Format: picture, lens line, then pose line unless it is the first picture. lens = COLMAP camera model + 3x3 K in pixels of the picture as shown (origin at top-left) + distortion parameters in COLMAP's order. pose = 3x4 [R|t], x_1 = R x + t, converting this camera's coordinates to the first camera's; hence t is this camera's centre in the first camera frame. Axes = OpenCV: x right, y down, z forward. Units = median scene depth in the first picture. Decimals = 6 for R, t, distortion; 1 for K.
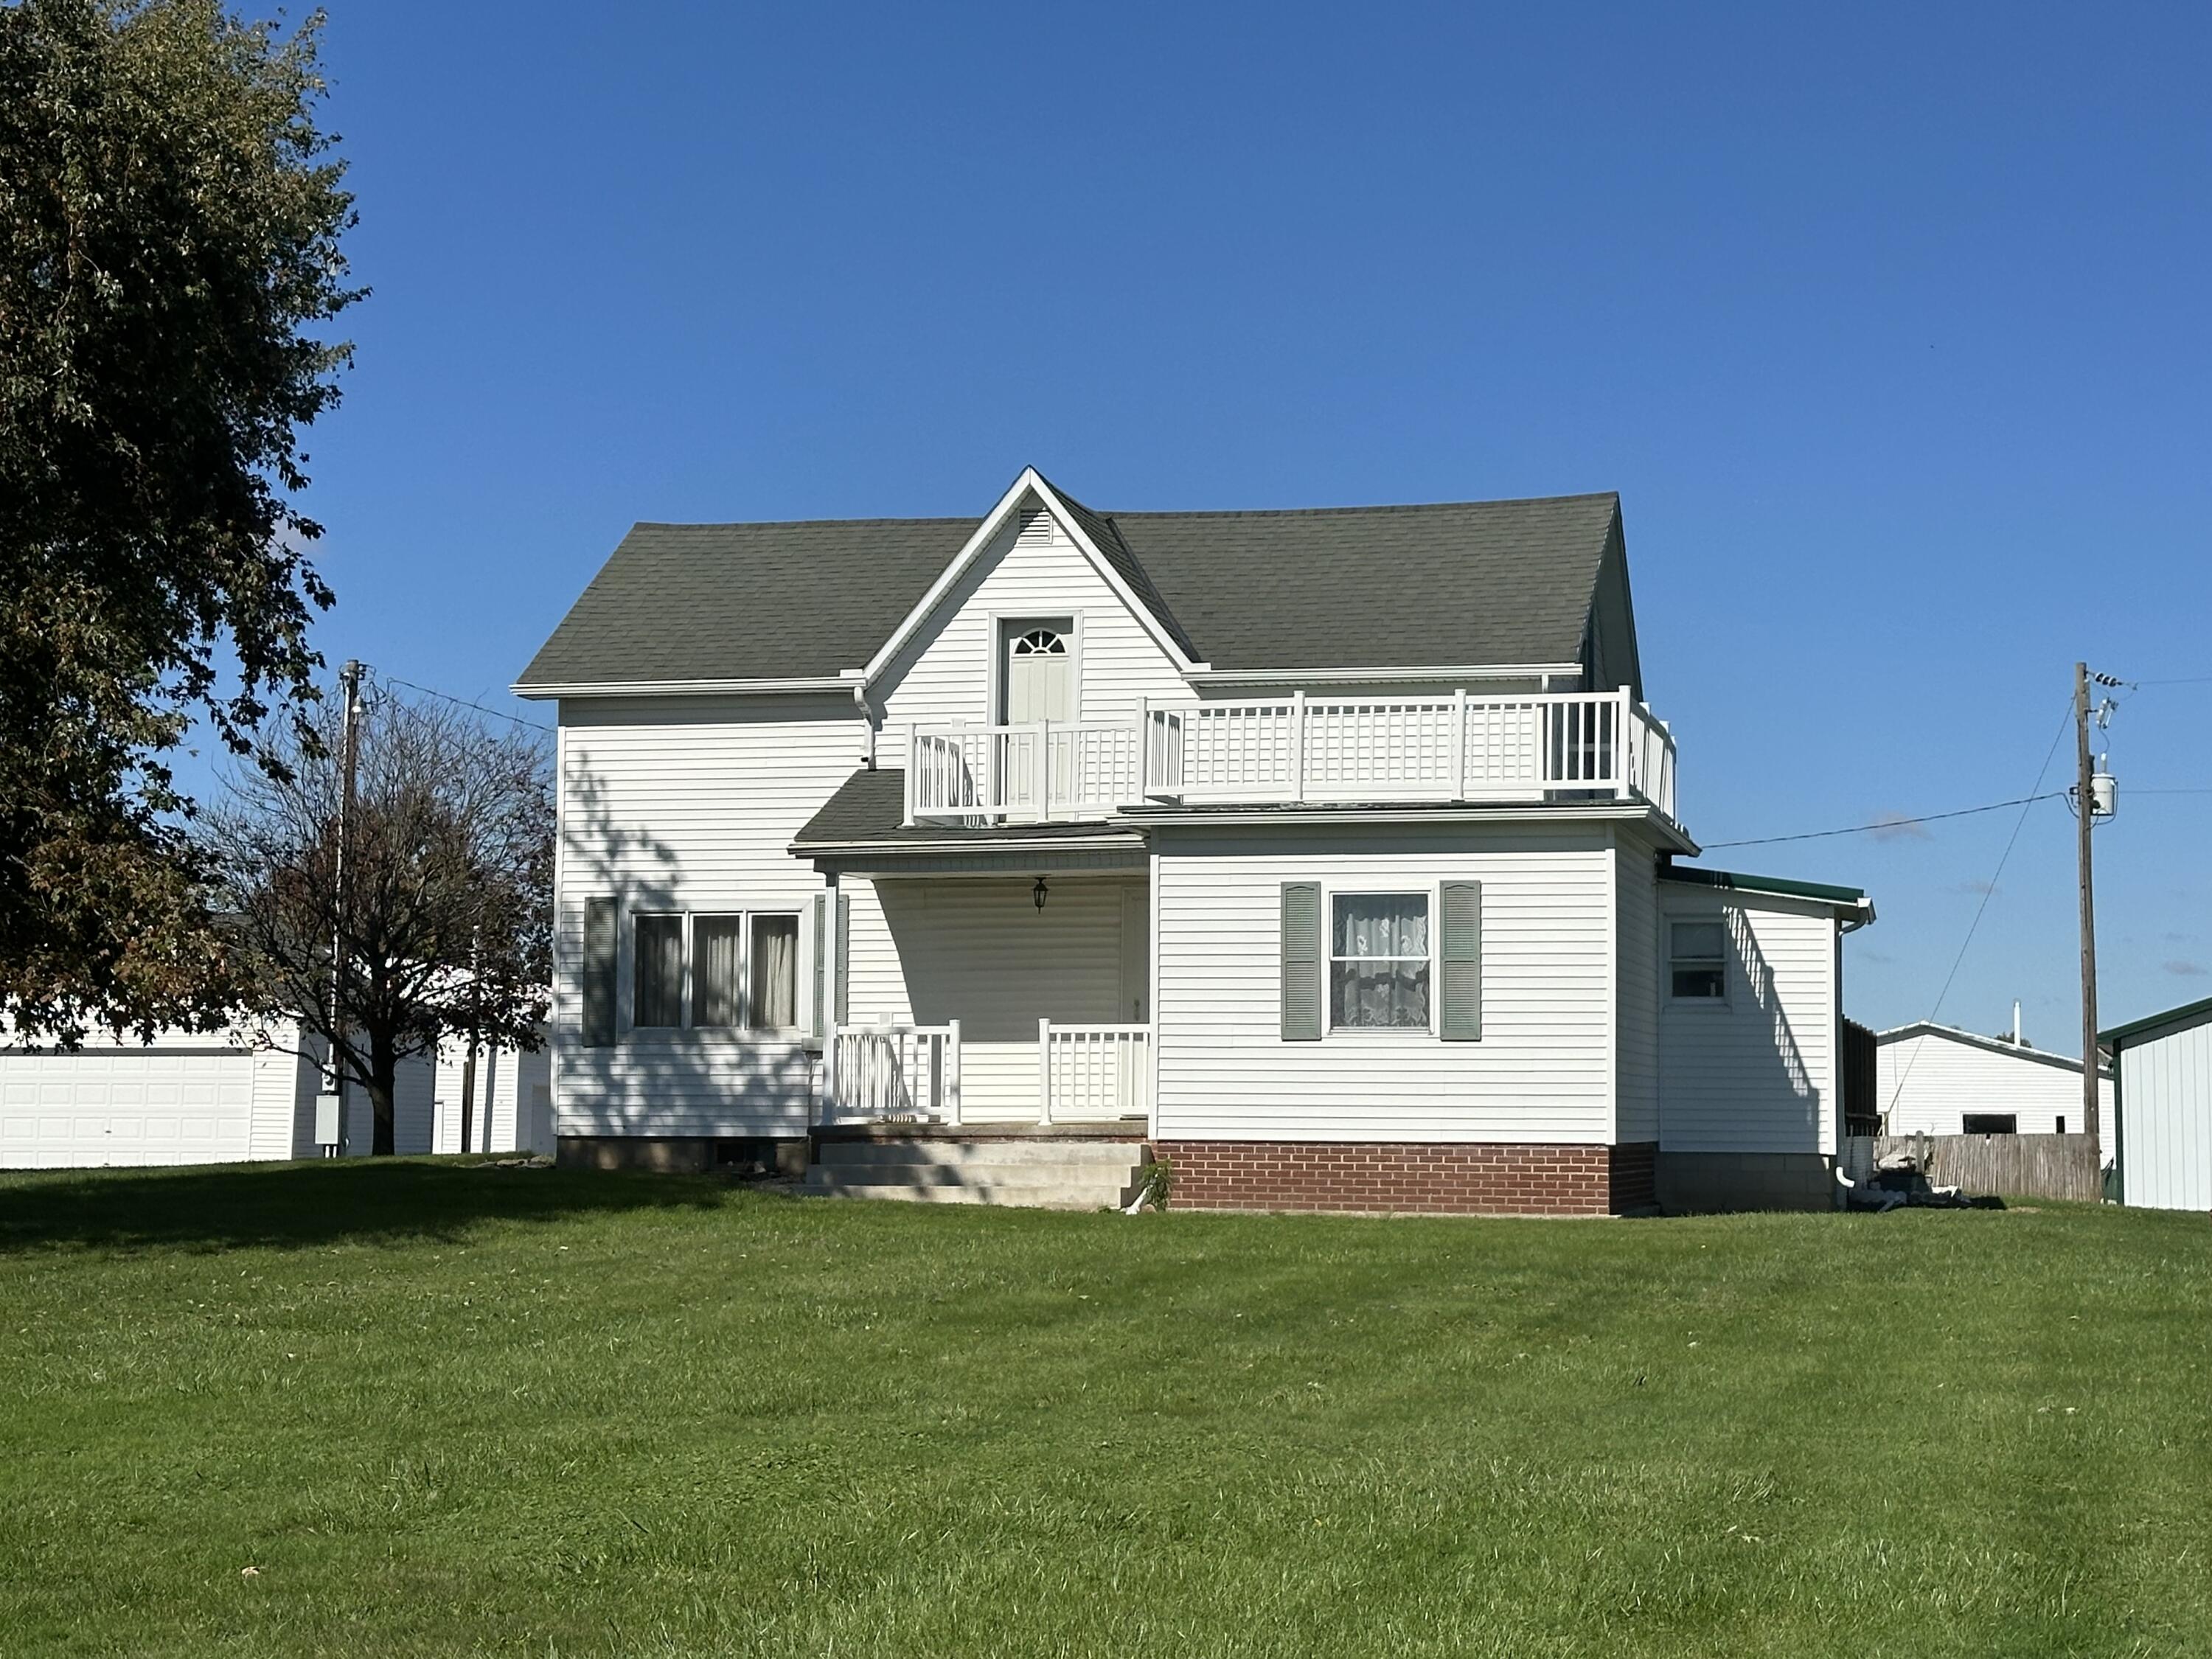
lens RADIAL K [[4000.0, 0, 1106.0], [0, 4000.0, 829.5], [0, 0, 1]] dist [0.276923, -0.058453]
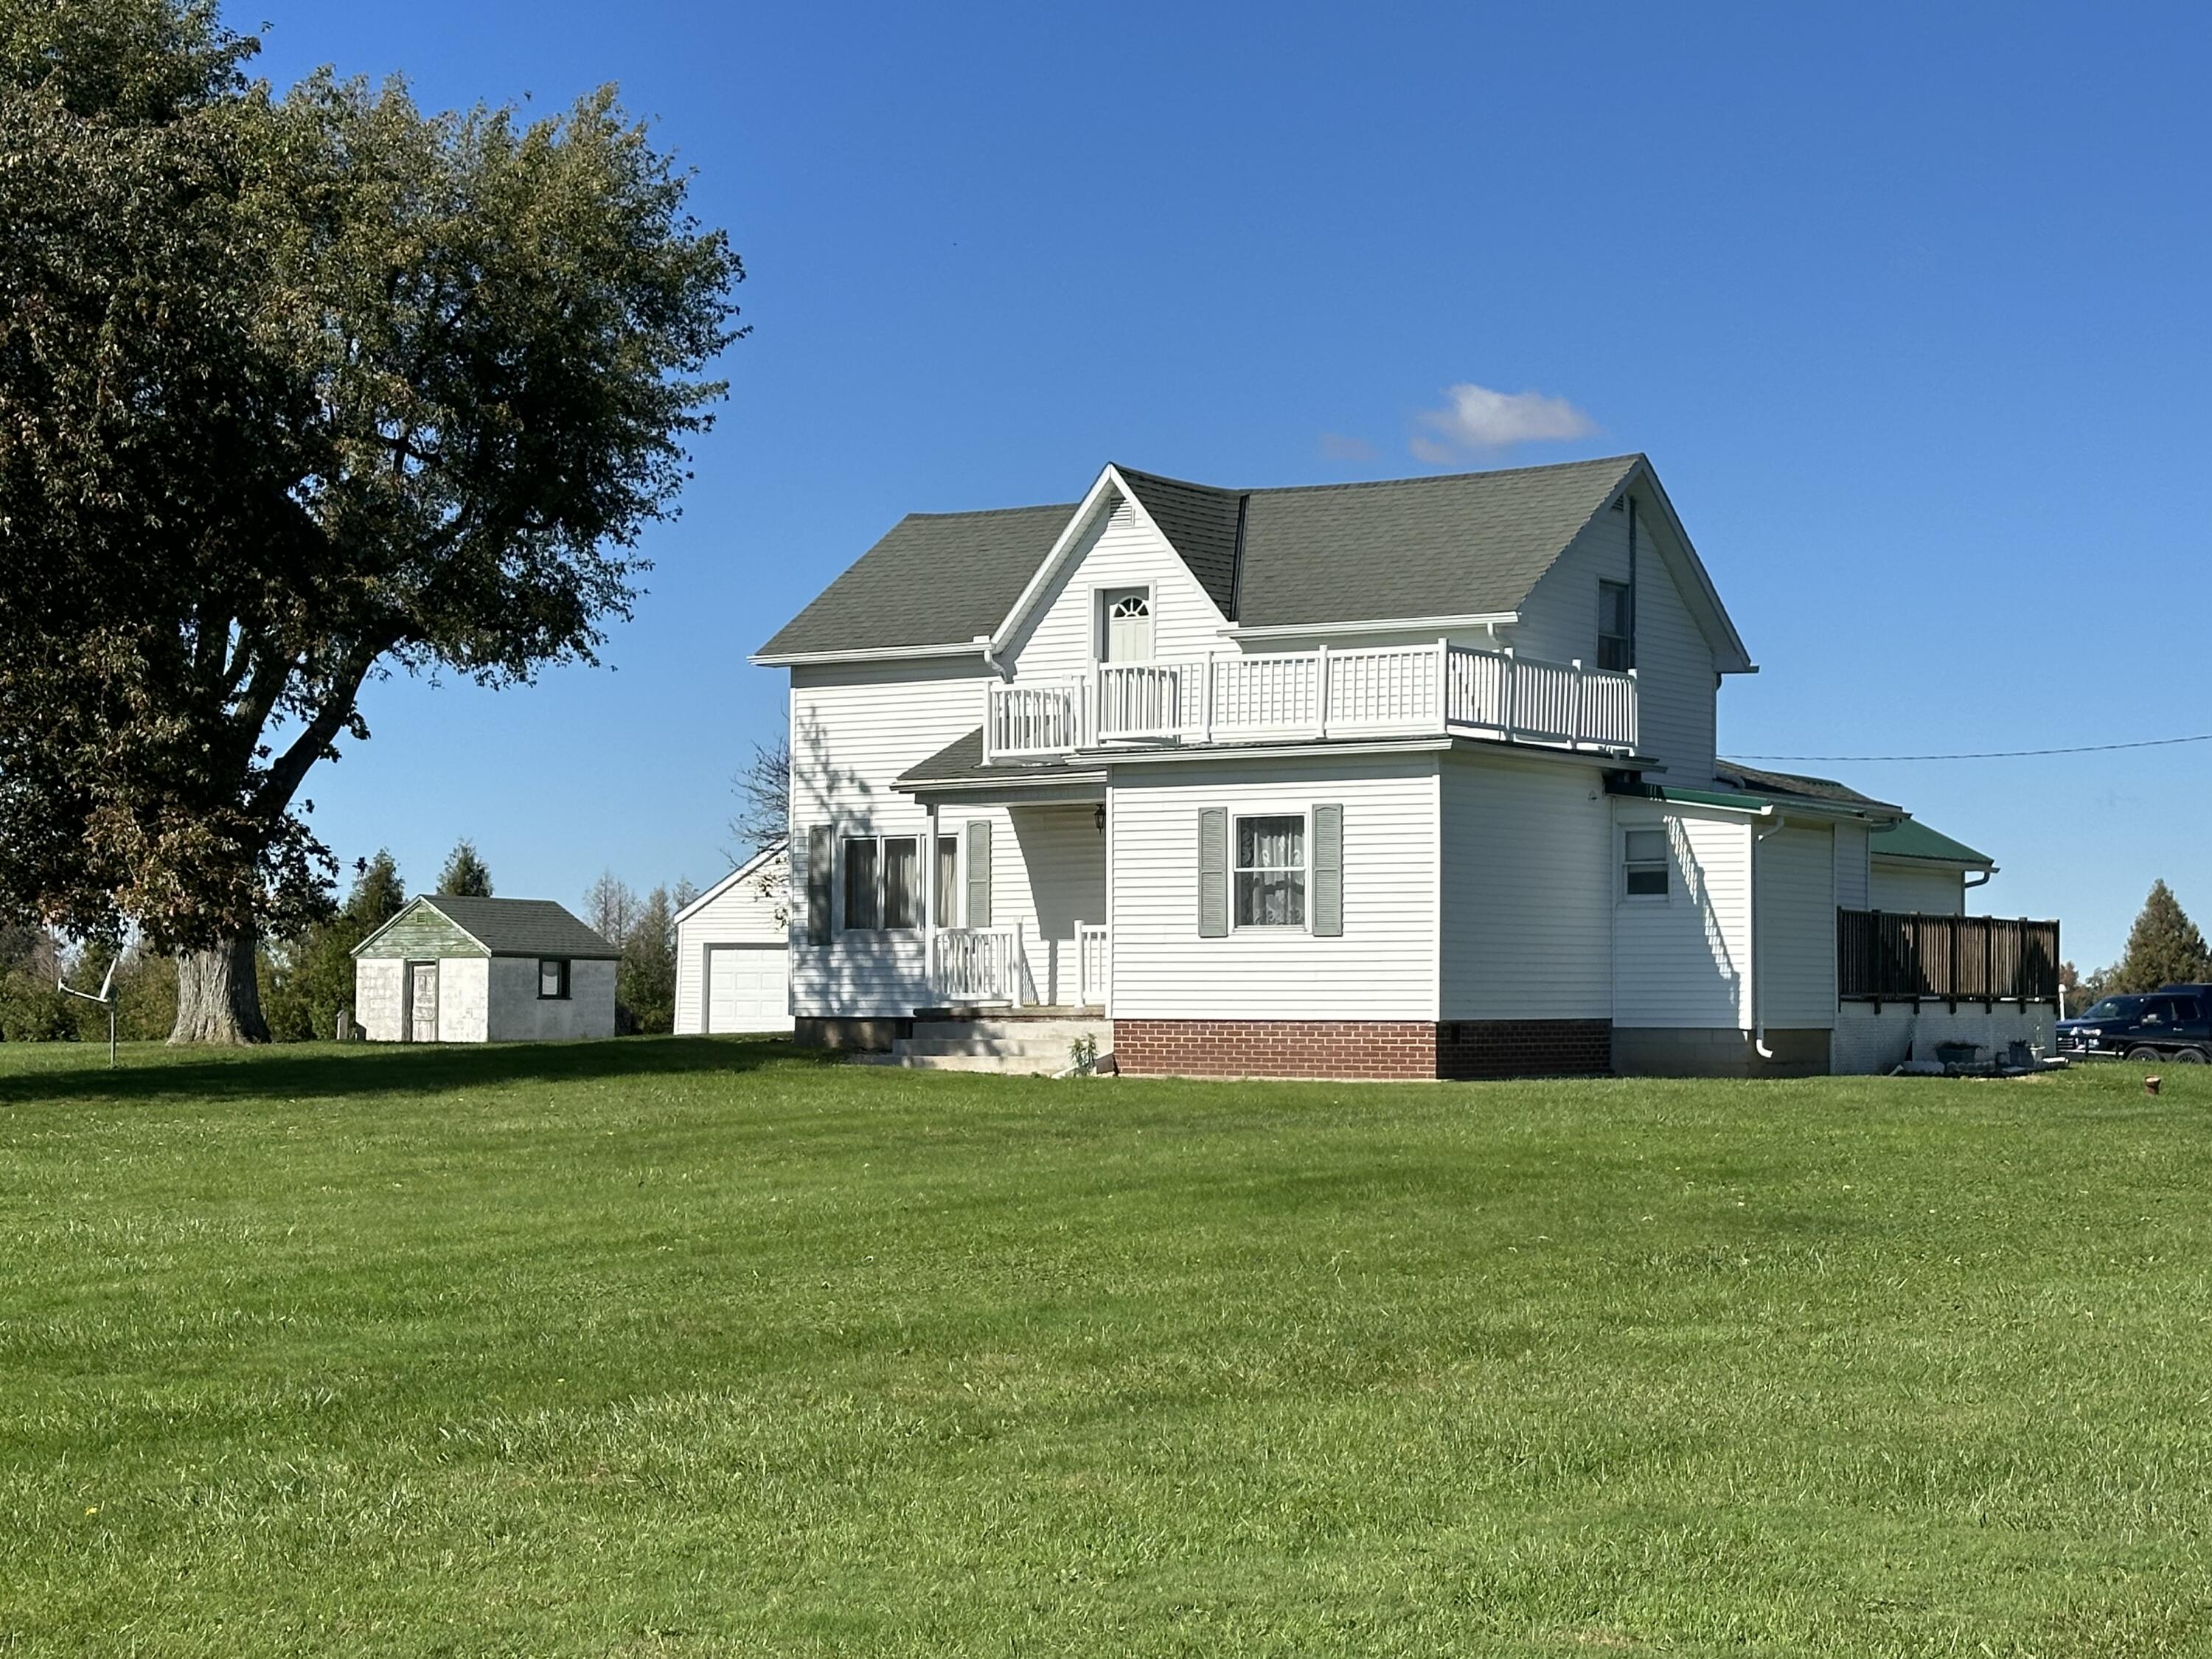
lens RADIAL K [[4000.0, 0, 1106.0], [0, 4000.0, 829.5], [0, 0, 1]] dist [0.276923, -0.058453]
pose [[0.939064, -0.018656, -0.343235, 0.396937], [0.028911, 0.999275, 0.024784, -0.010248], [0.342524, -0.033198, 0.938922, -0.140126]]
